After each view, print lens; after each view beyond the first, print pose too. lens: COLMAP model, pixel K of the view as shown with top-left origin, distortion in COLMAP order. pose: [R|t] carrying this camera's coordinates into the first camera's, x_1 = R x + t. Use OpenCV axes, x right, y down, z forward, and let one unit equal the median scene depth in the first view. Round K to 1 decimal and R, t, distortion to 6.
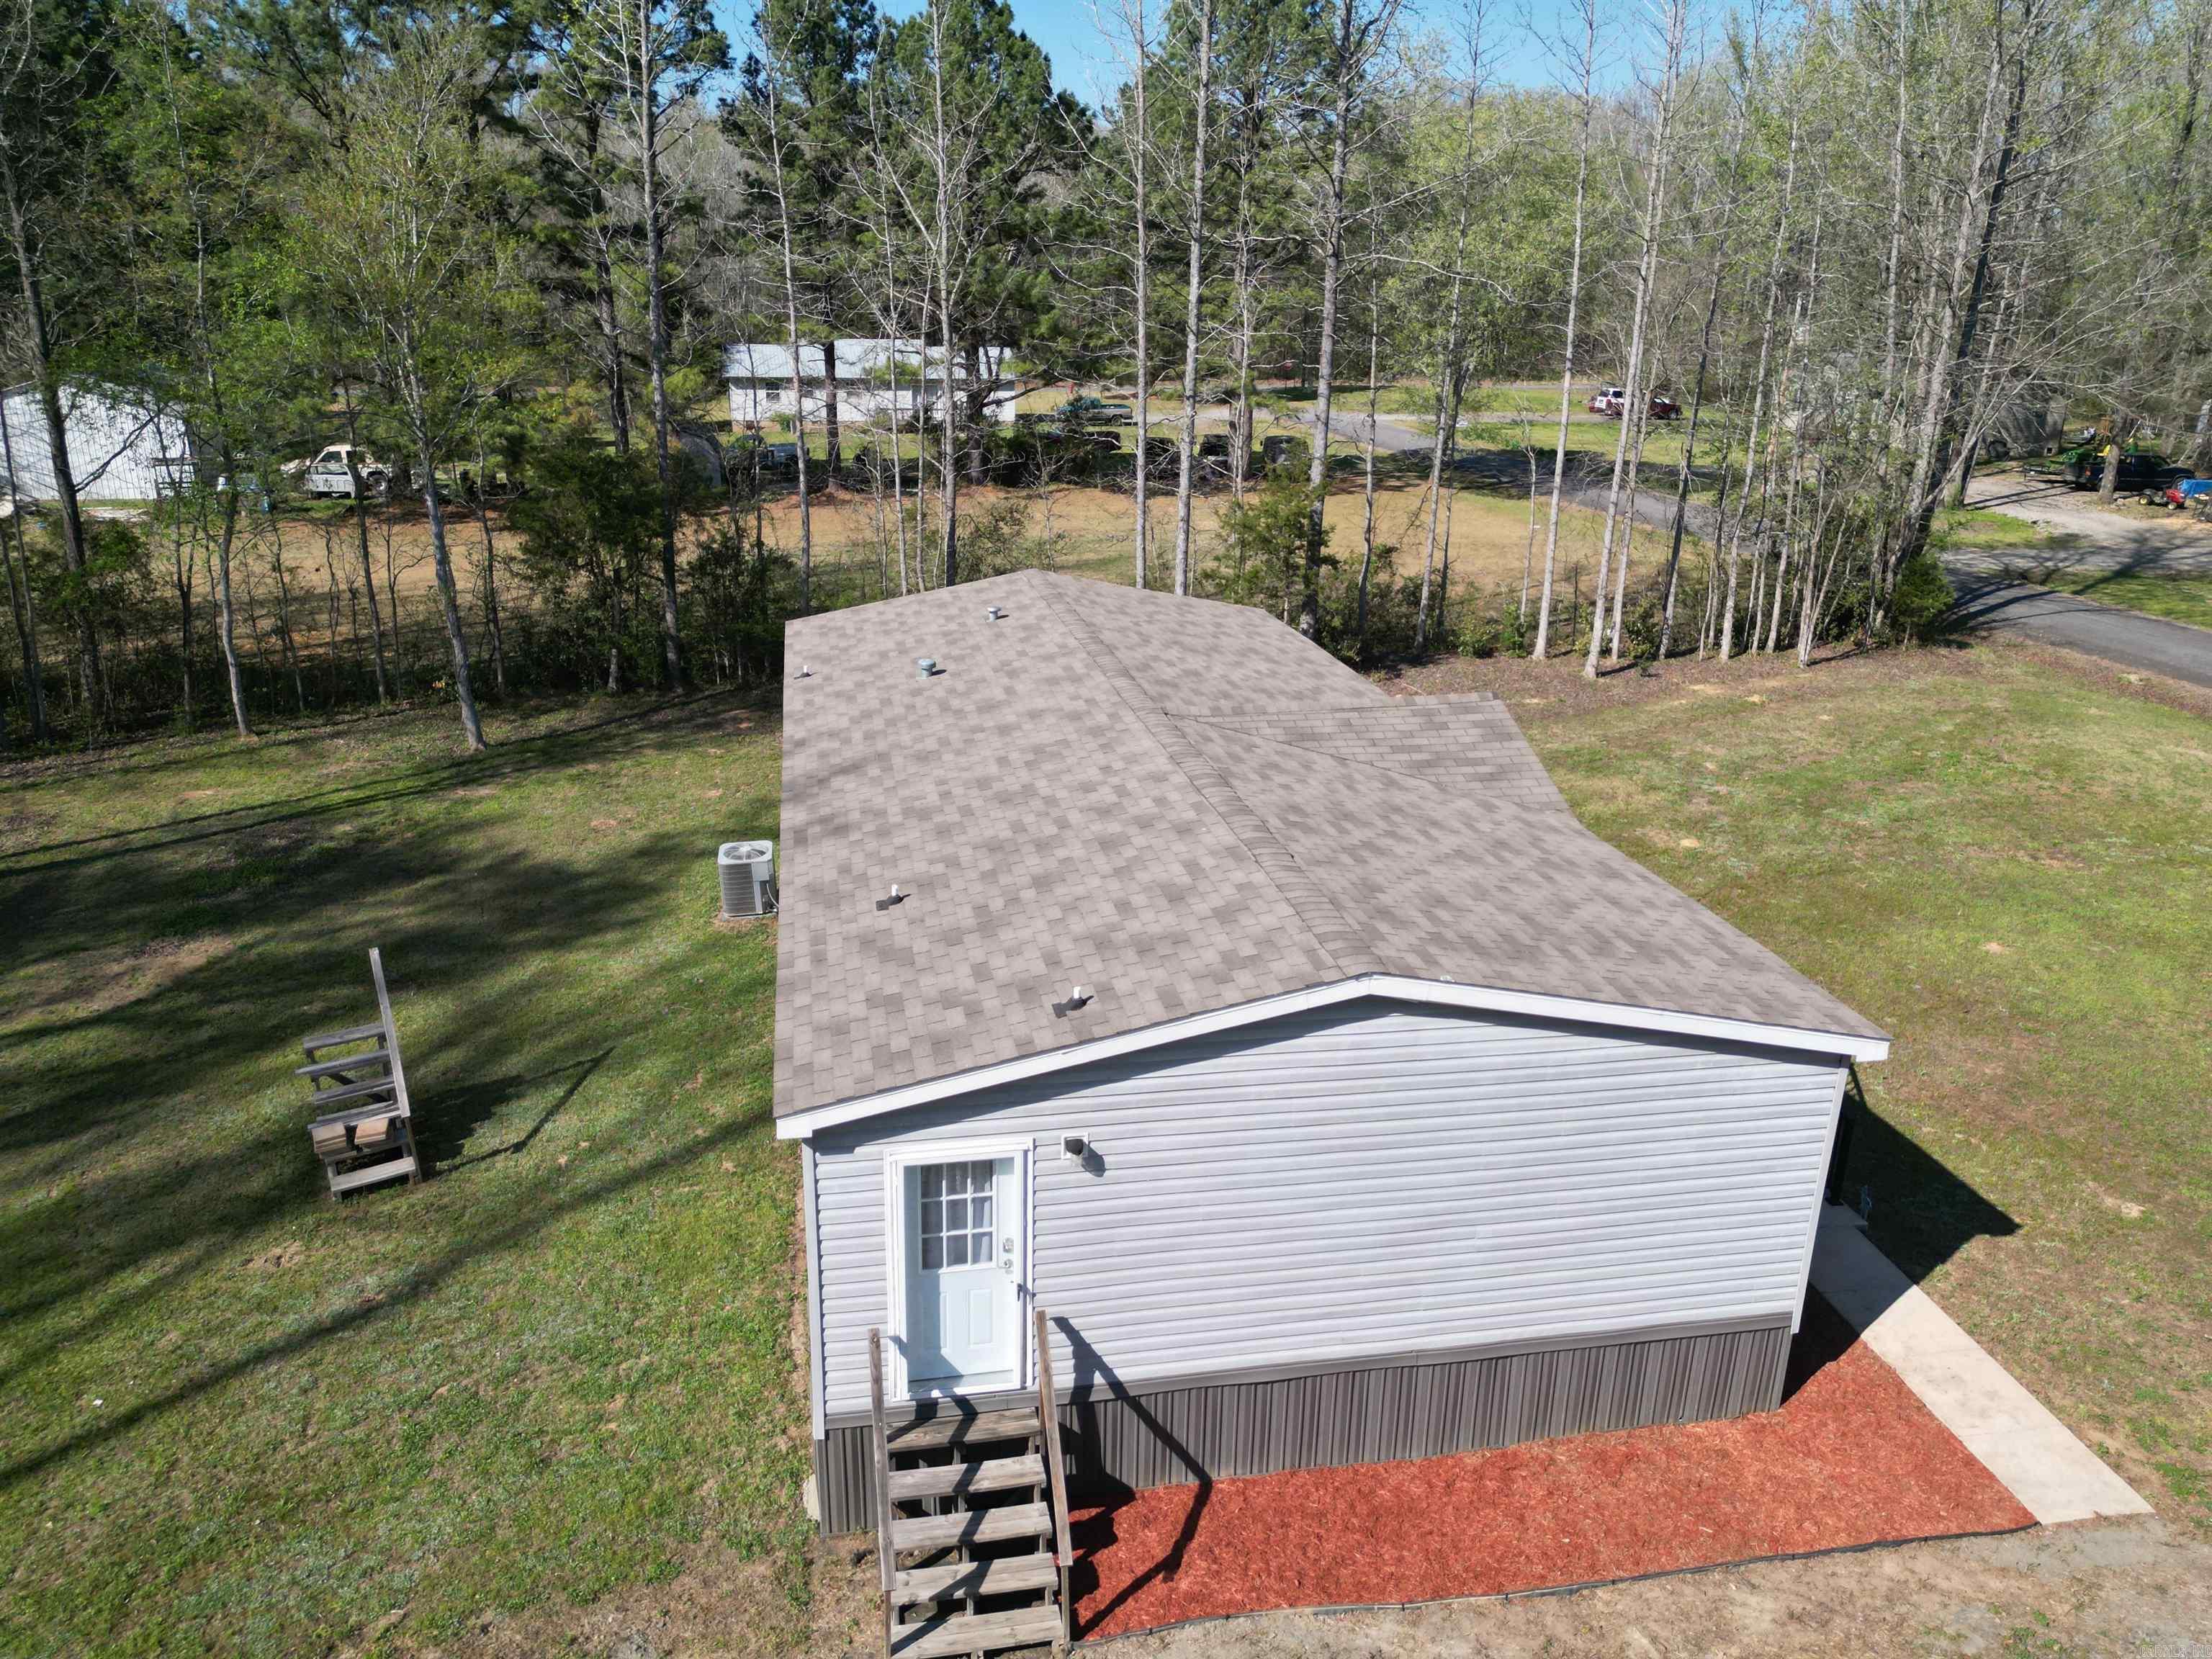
lens RADIAL K [[1540.7, 0, 1100.3], [0, 1540.7, 834.5], [0, 0, 1]] dist [0.085875, -0.097453]
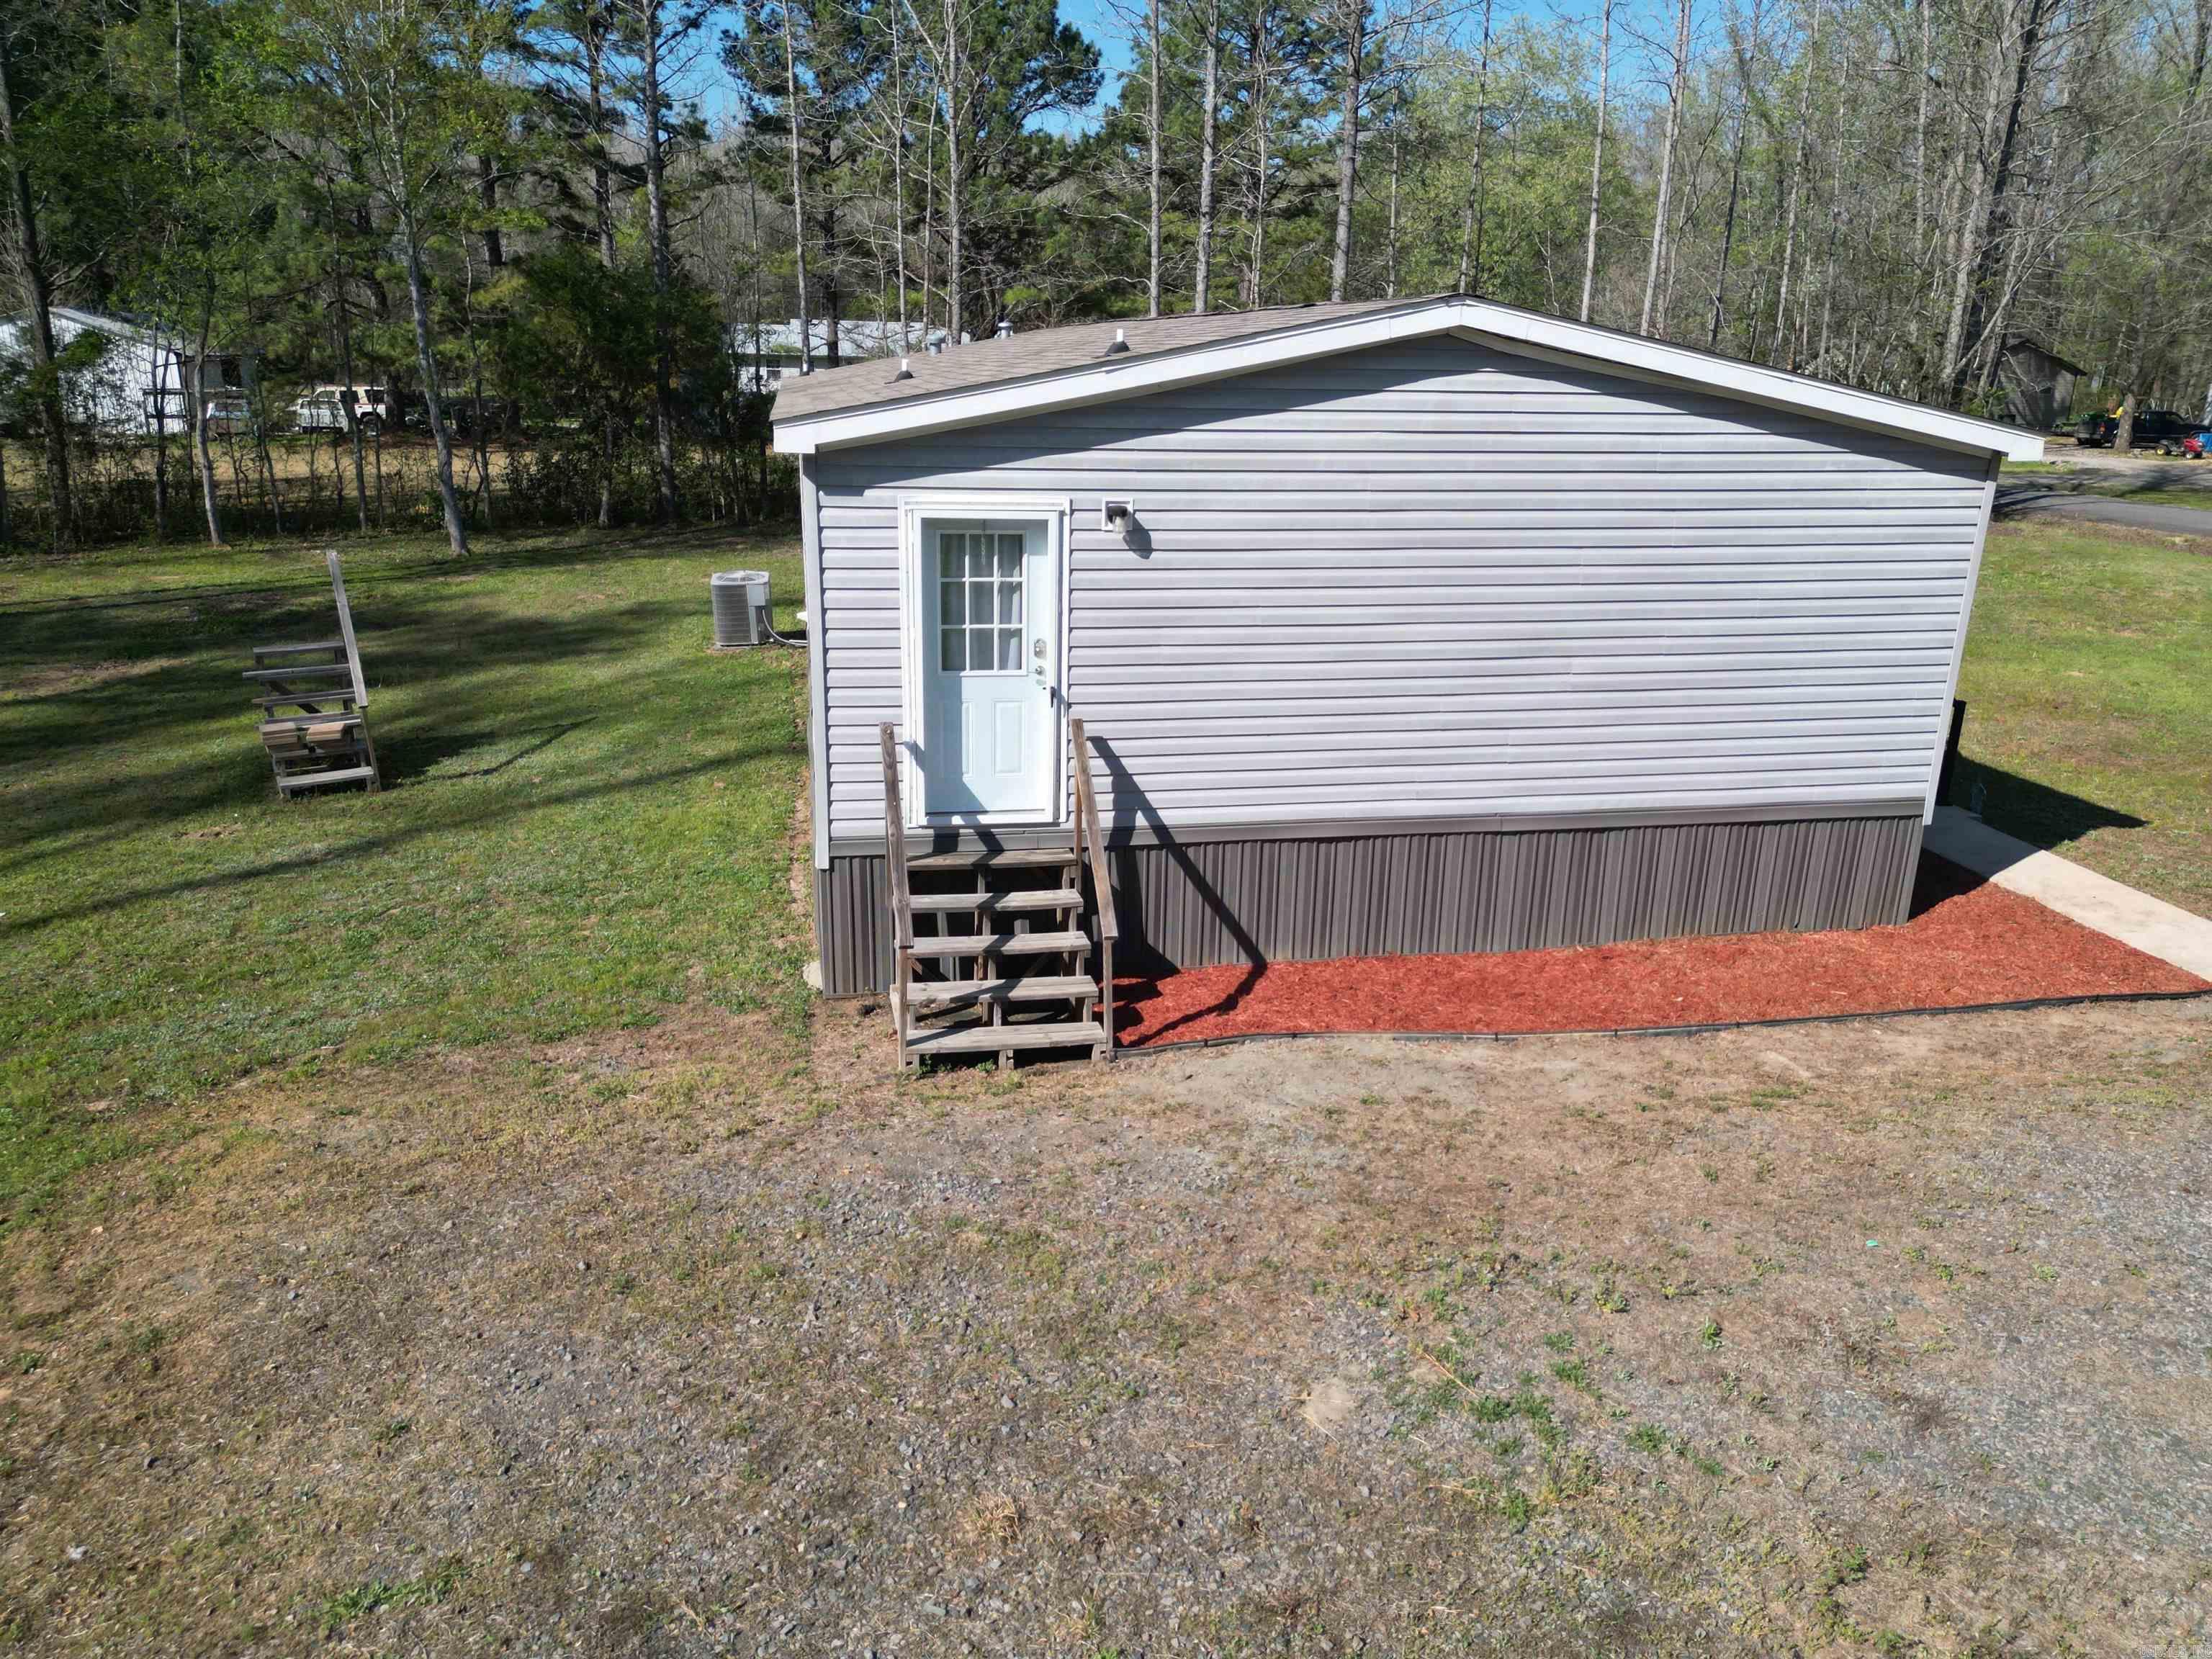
lens RADIAL K [[1541.7, 0, 1098.2], [0, 1541.7, 831.2], [0, 0, 1]] dist [0.087115, -0.095420]
pose [[0.999990, 0.003961, 0.001905, -0.025055], [-0.003885, 0.999261, -0.038228, 0.362520], [-0.002055, 0.038221, 0.999267, 0.121450]]
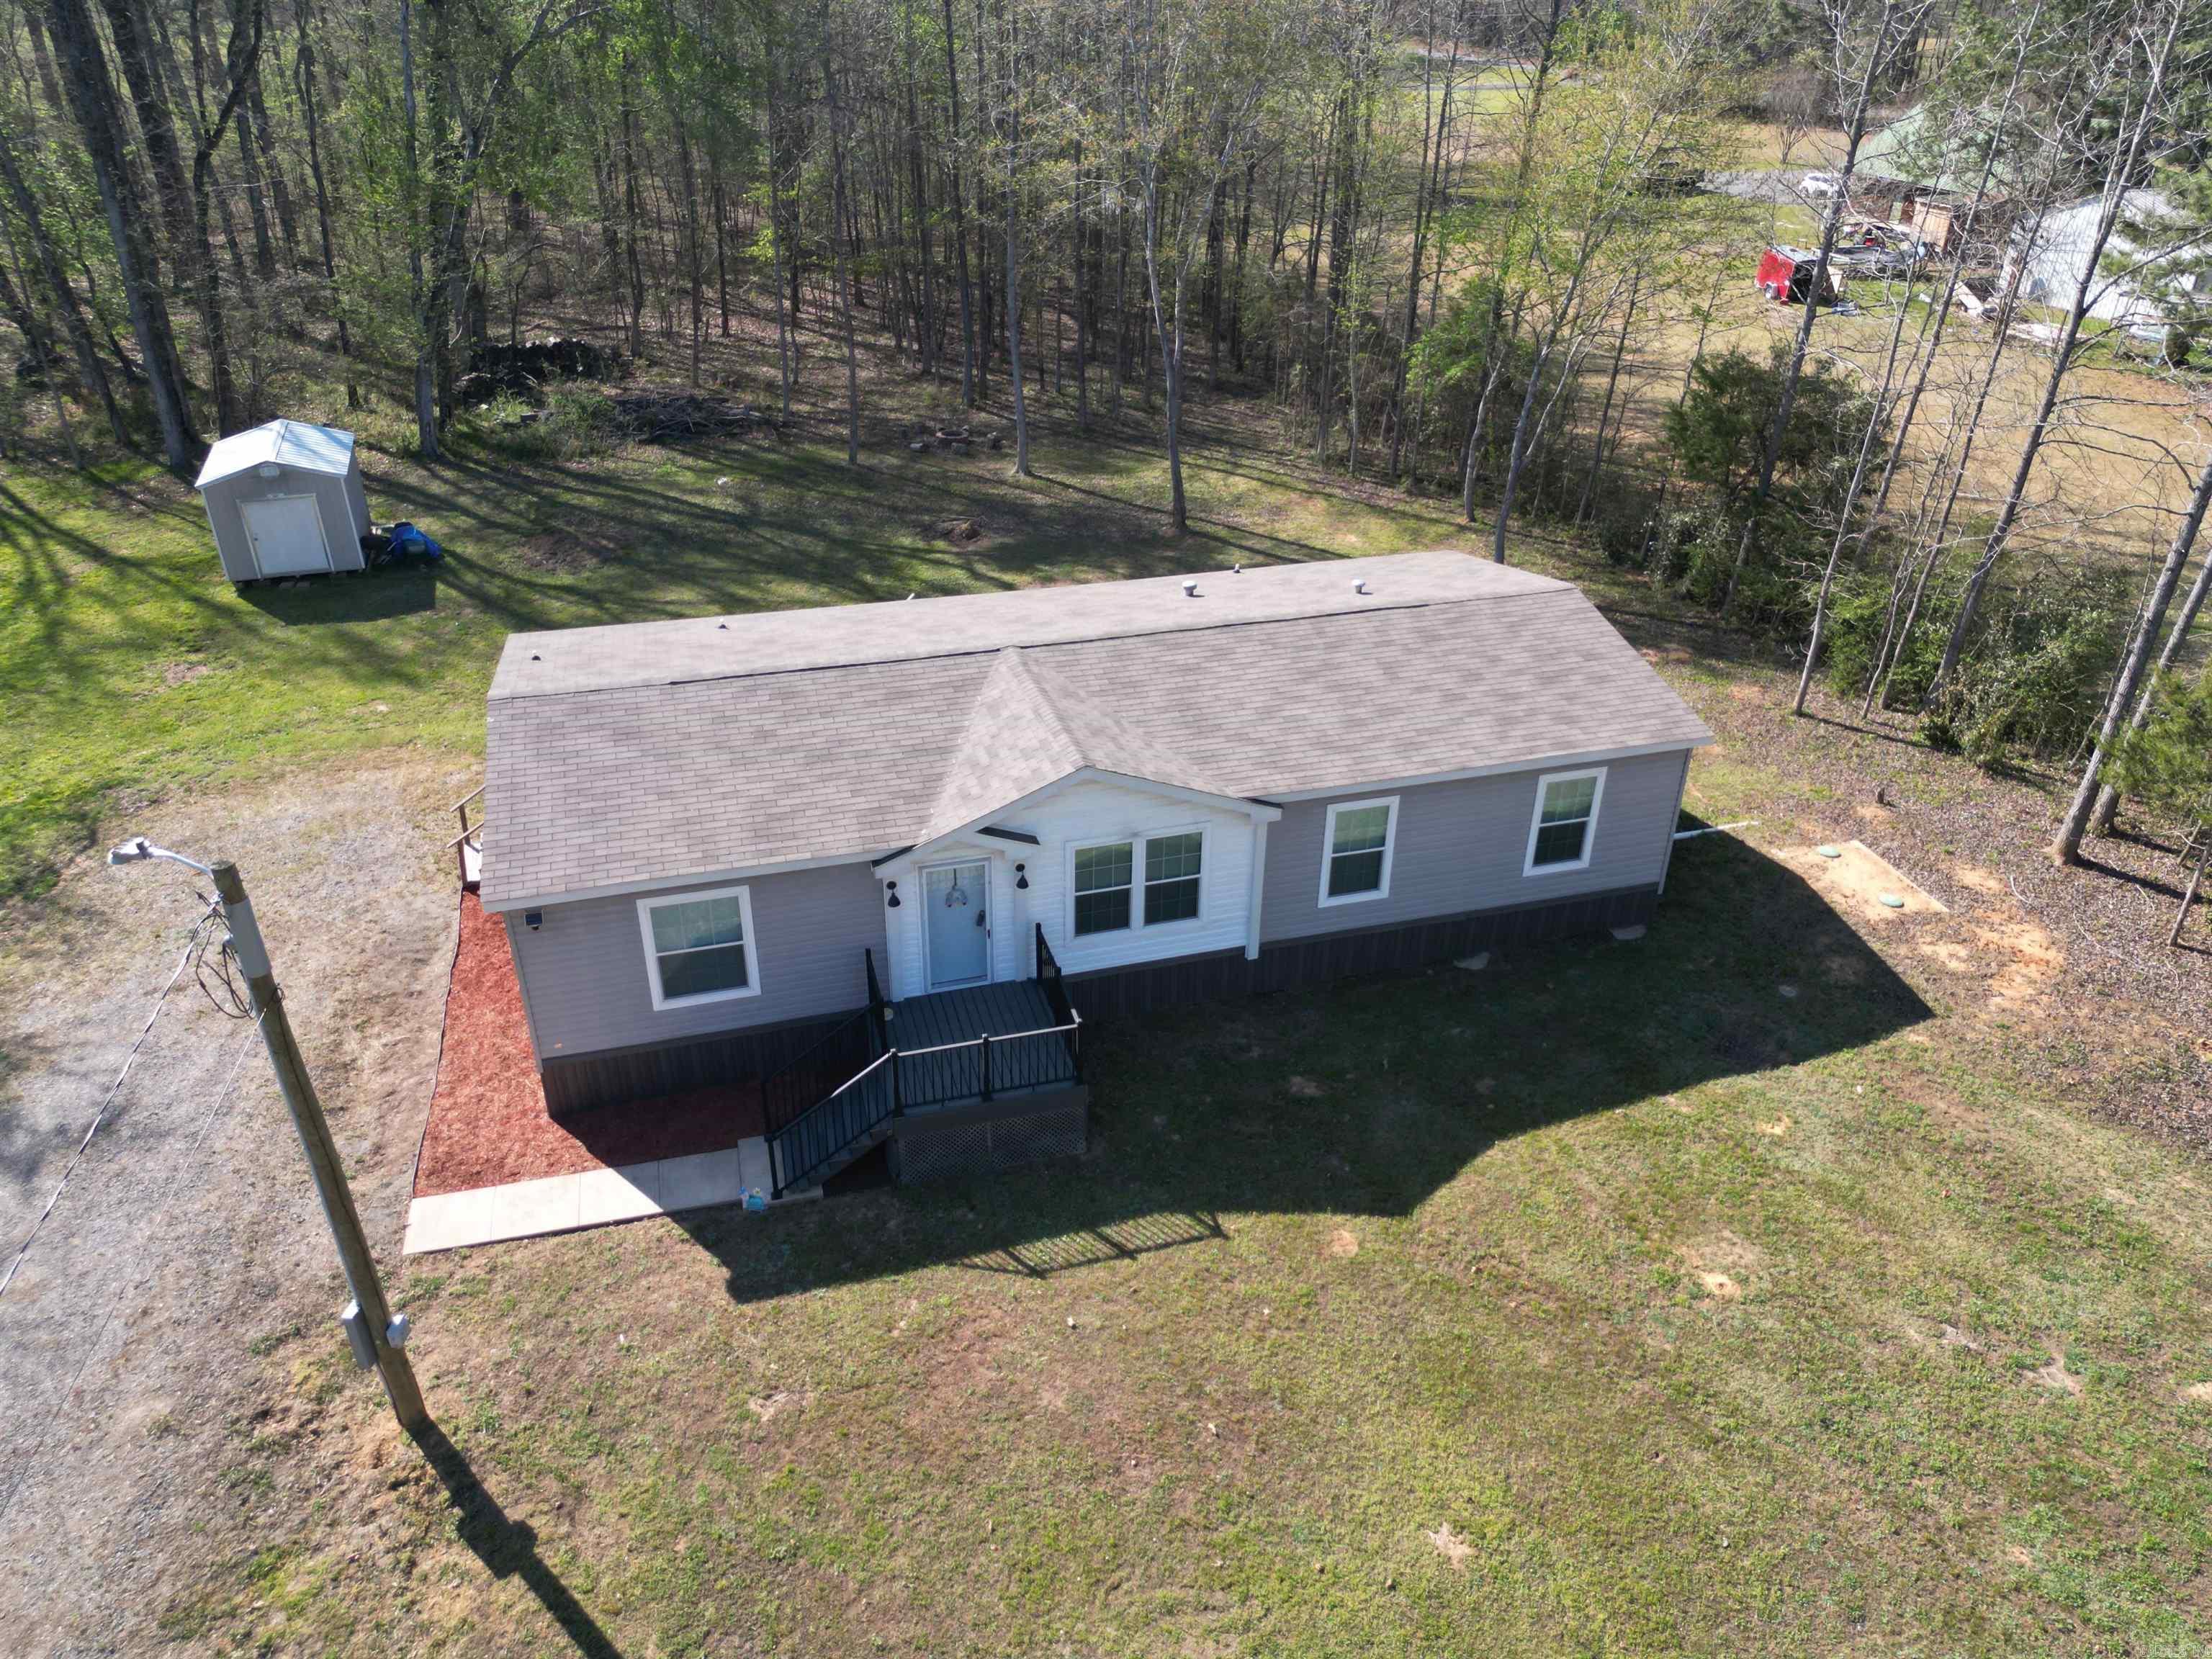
lens RADIAL K [[1548.0, 0, 1100.0], [0, 1548.0, 837.8], [0, 0, 1]] dist [0.052282, -0.038704]
pose [[0.101182, 0.491493, -0.864983, 1.766031], [-0.335924, 0.835261, 0.435310, -0.760610], [0.936439, 0.246523, 0.249618, 1.094292]]
